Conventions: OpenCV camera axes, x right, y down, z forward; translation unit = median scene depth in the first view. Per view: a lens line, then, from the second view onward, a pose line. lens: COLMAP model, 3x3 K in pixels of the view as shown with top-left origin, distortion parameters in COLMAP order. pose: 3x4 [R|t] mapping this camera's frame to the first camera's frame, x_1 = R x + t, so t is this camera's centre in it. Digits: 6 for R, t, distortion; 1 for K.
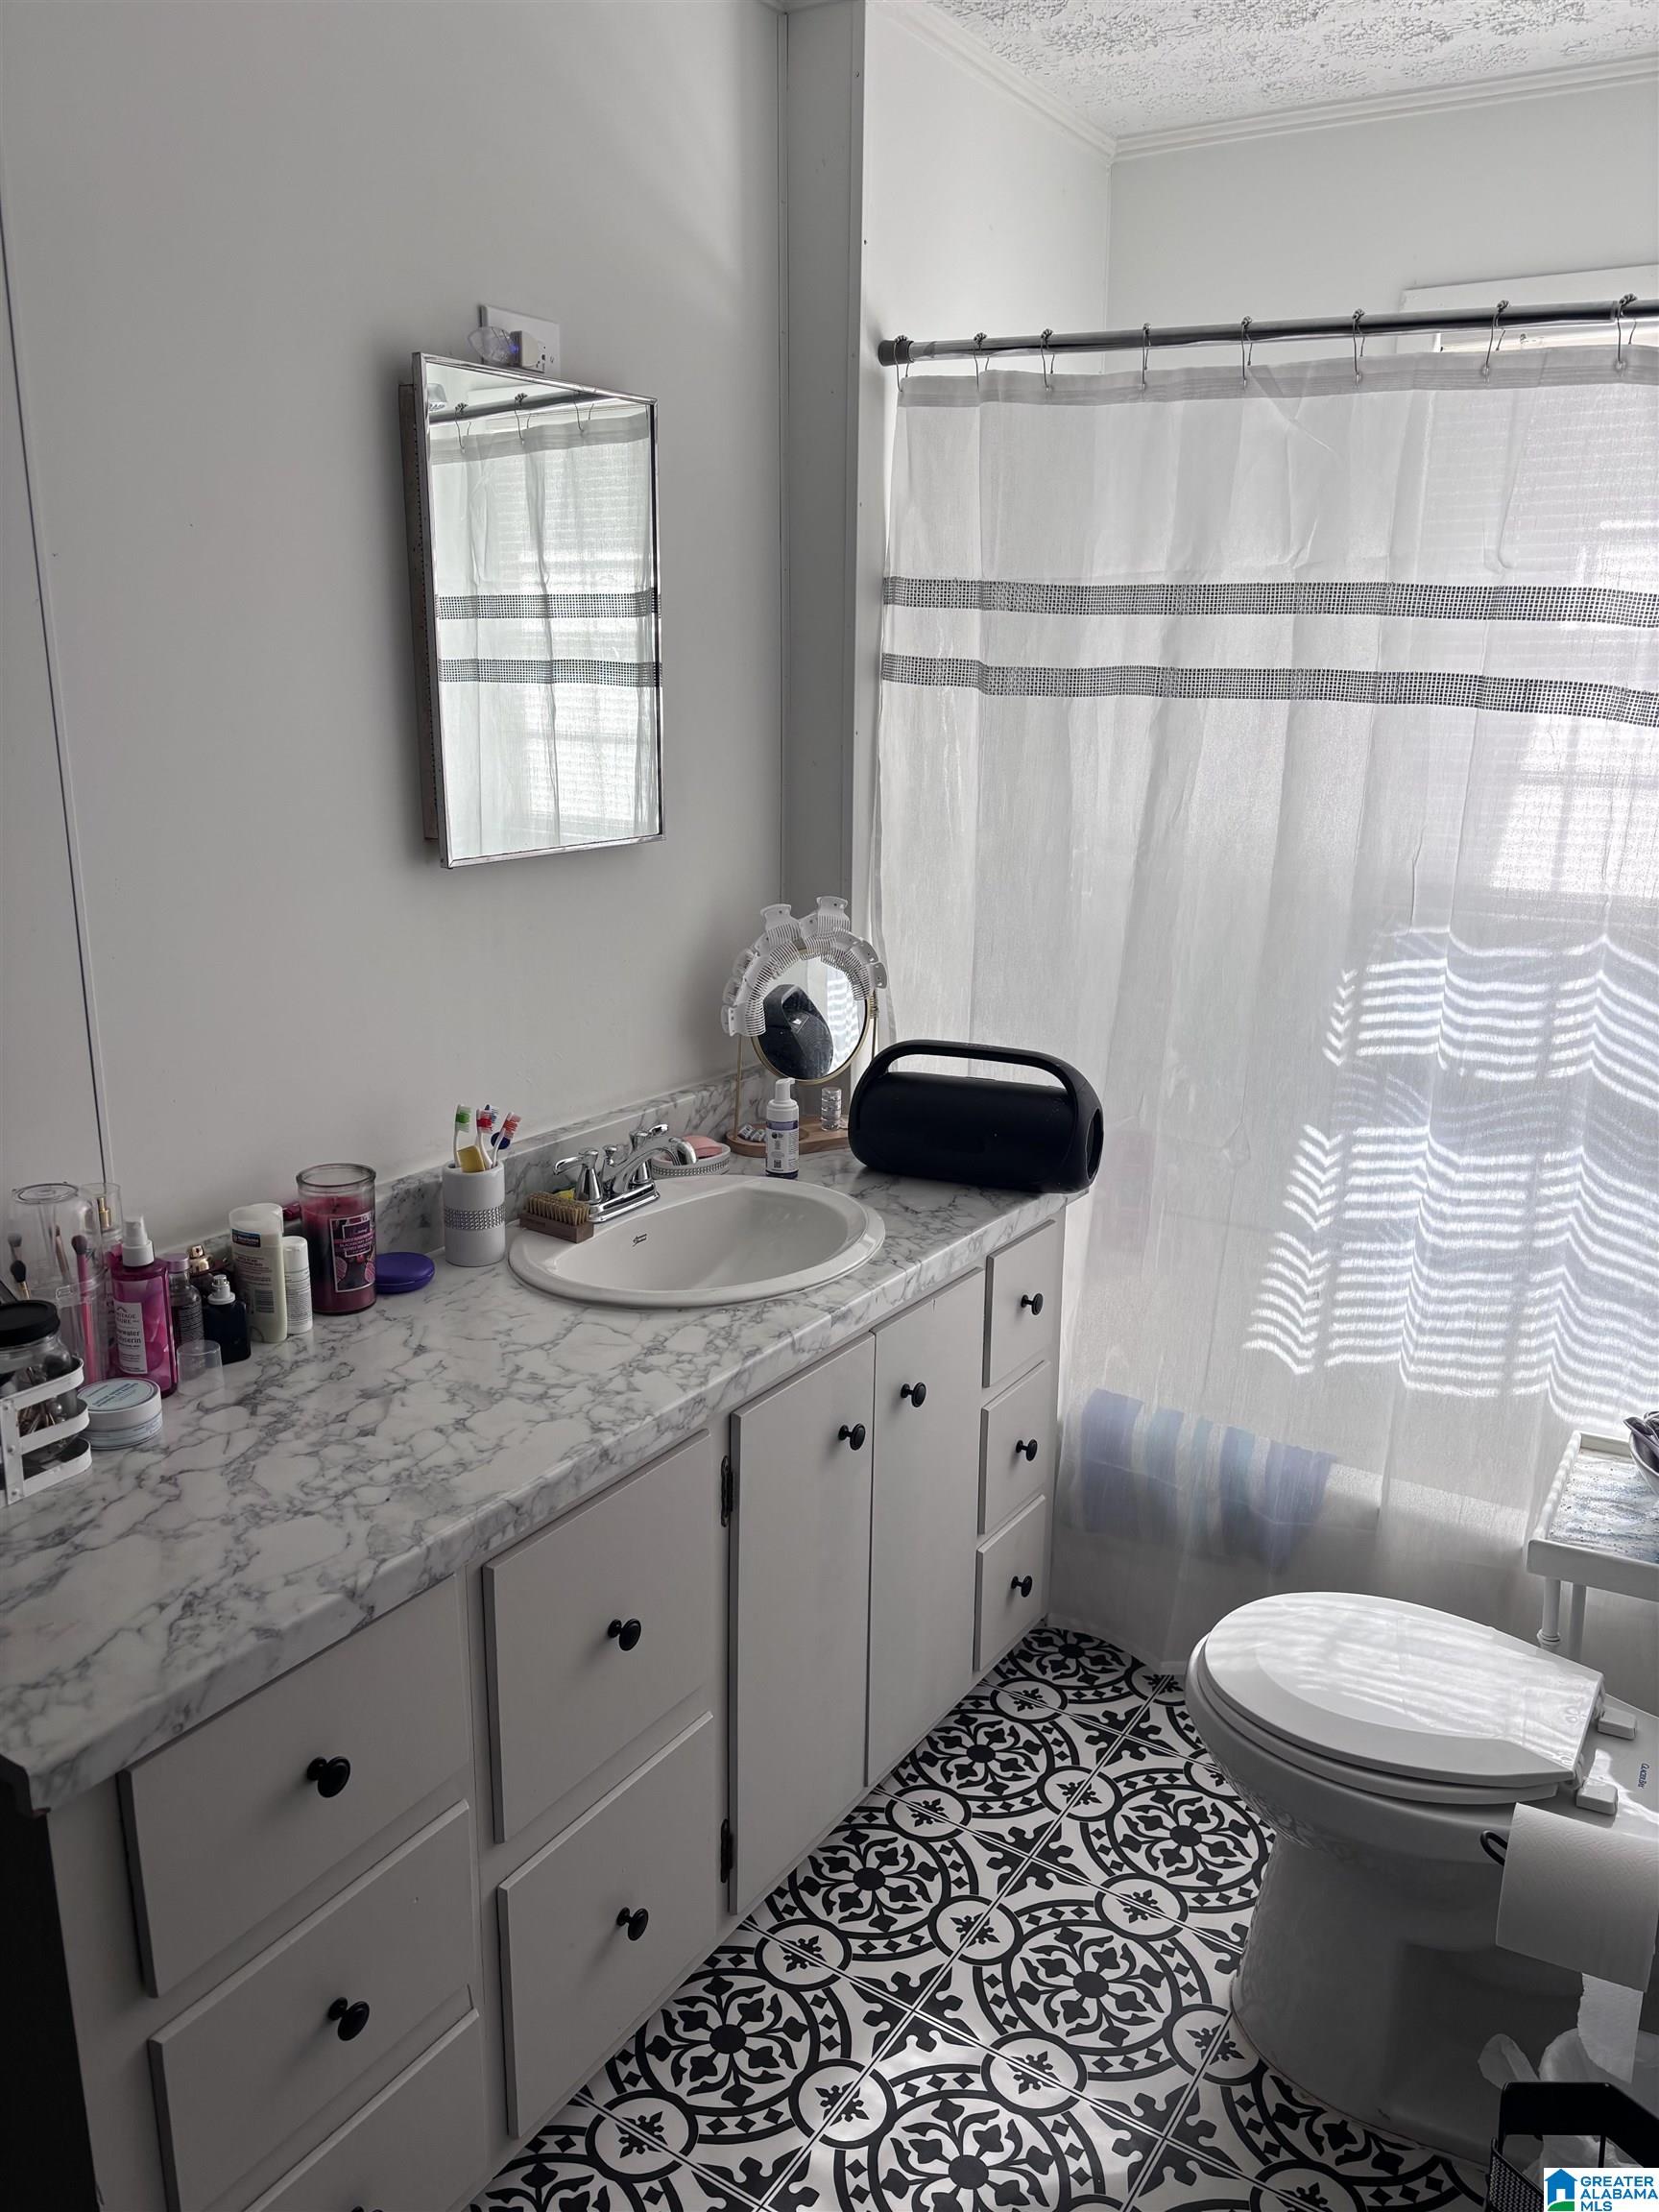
lens RADIAL K [[1677.3, 0, 836.7], [0, 1677.3, 1108.5], [0, 0, 1]] dist [0.023305, -0.023521]
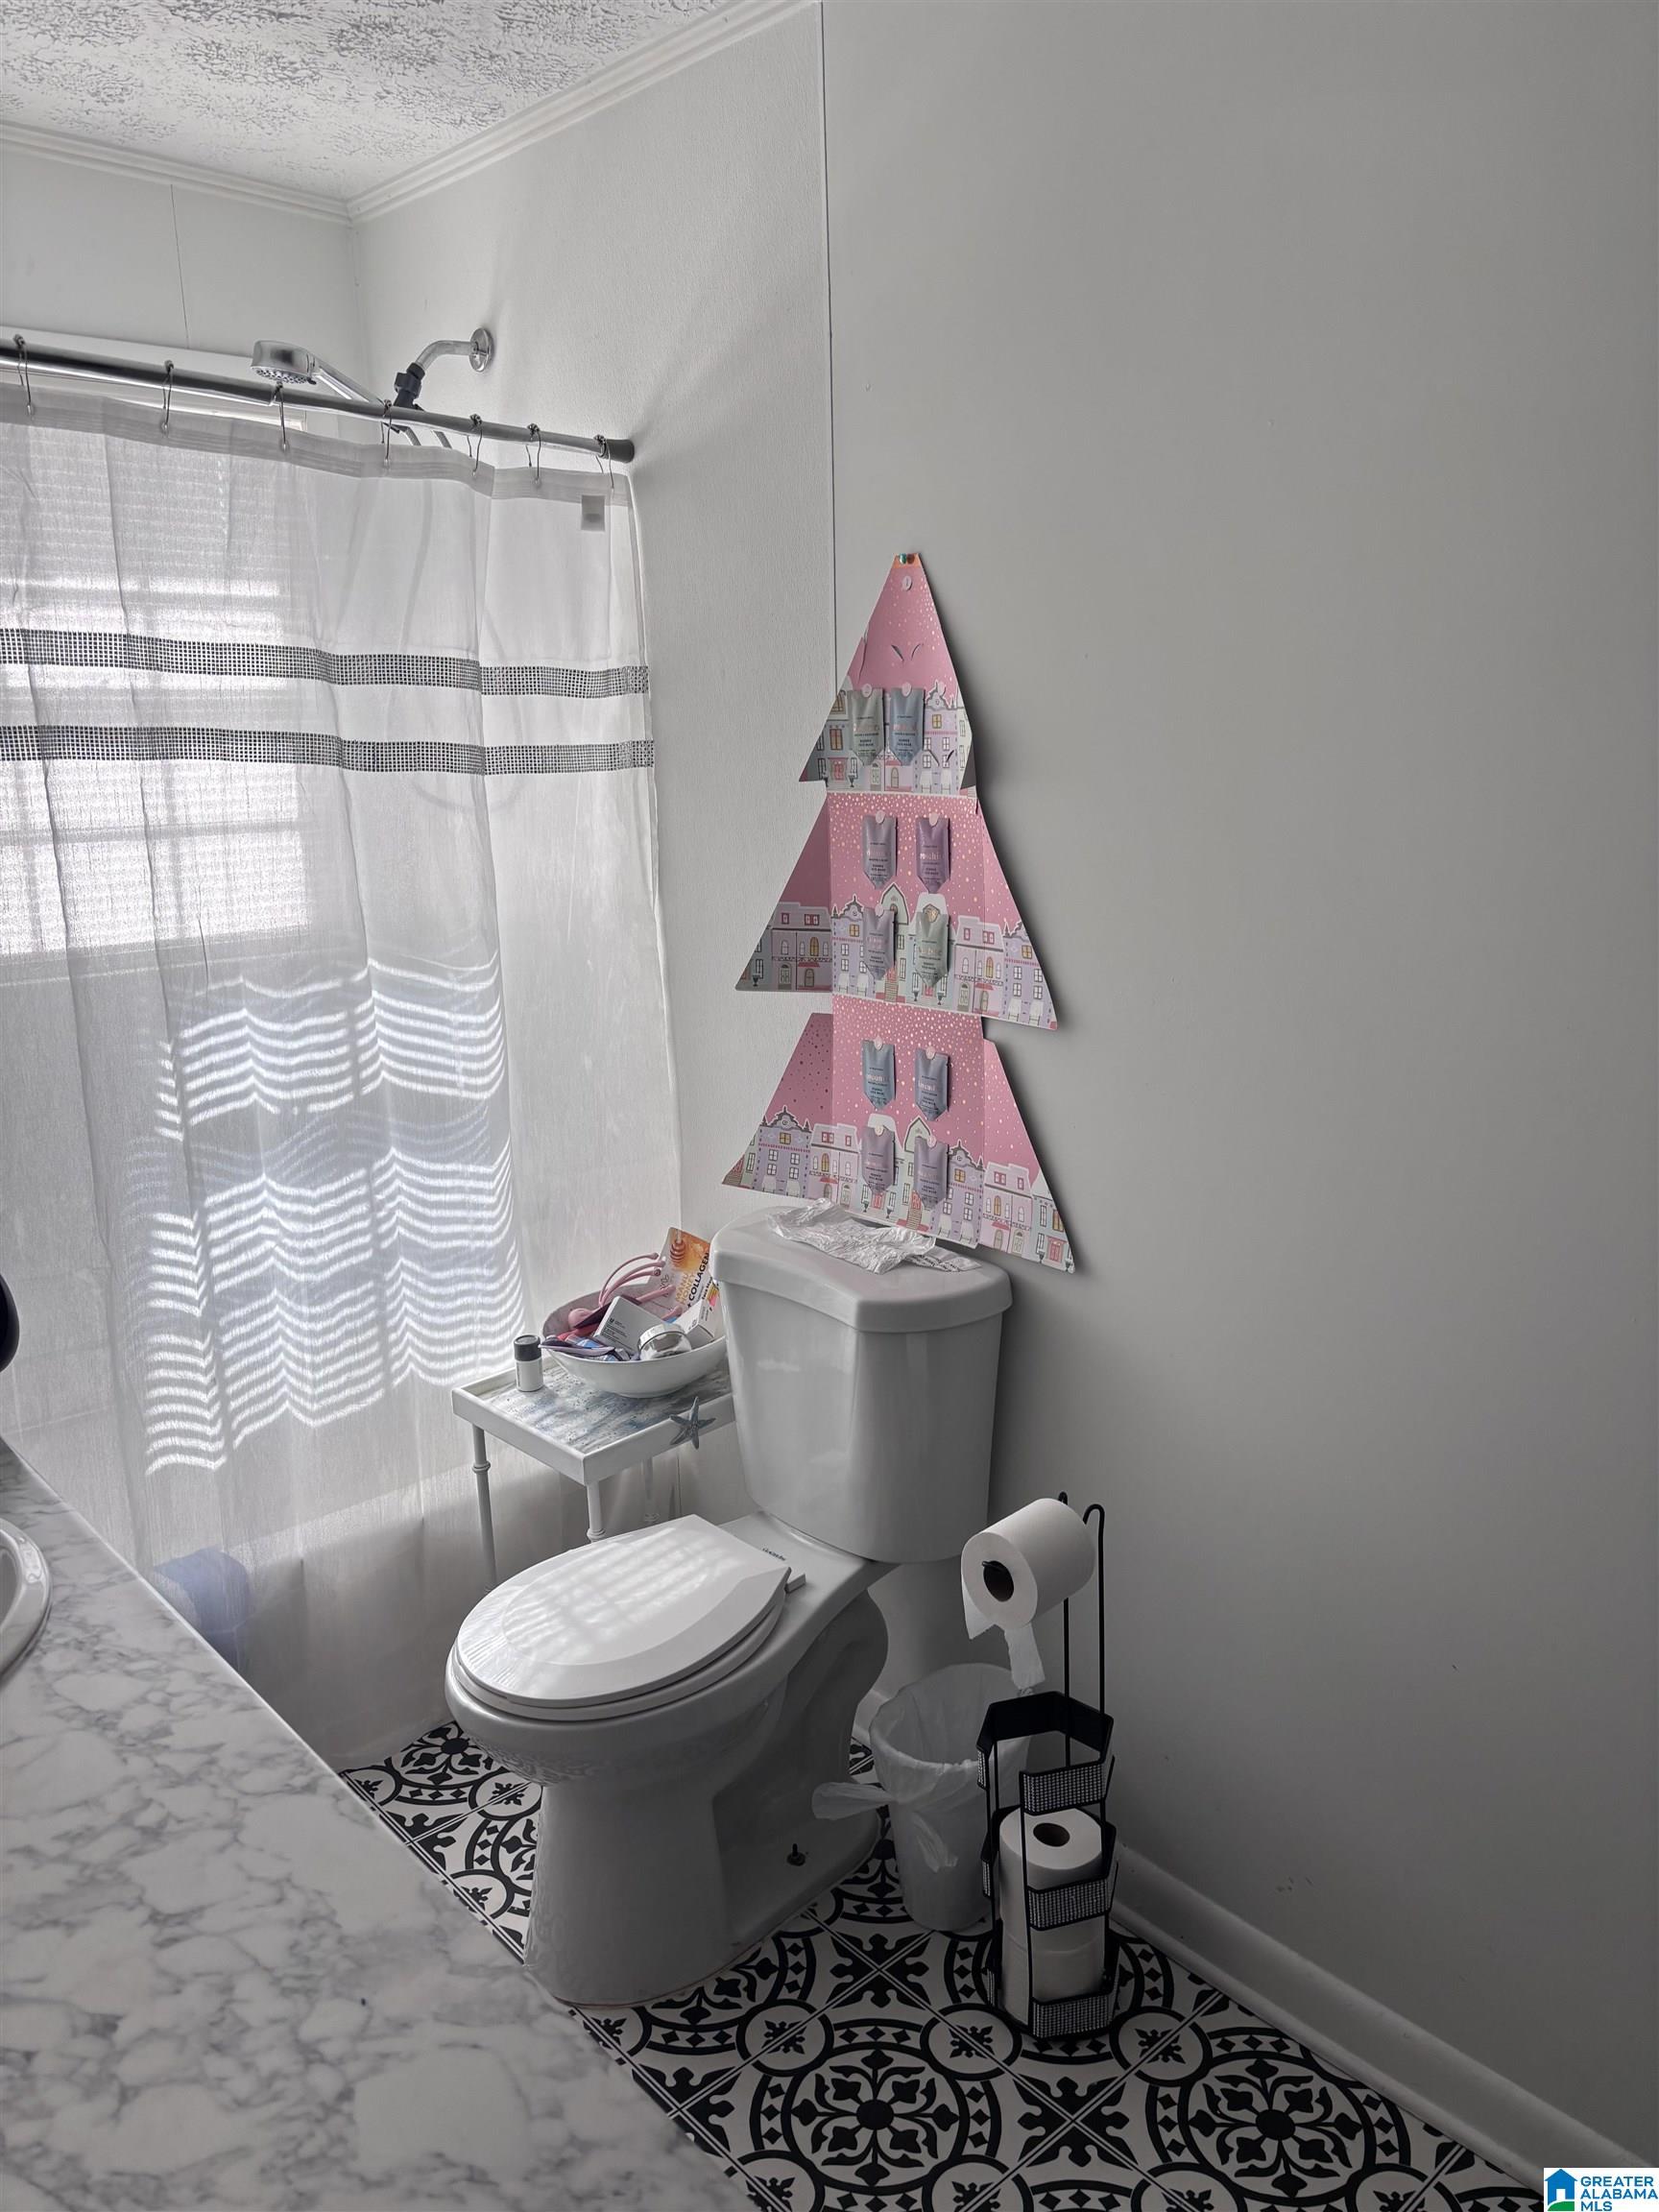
lens RADIAL K [[1677.3, 0, 837.4], [0, 1677.3, 1107.2], [0, 0, 1]] dist [0.023305, -0.023521]
pose [[0.268218, -0.232625, 0.934850, -0.513852], [0.257258, 0.952463, 0.163197, -0.109448], [-0.928374, 0.196725, 0.315312, 0.376798]]
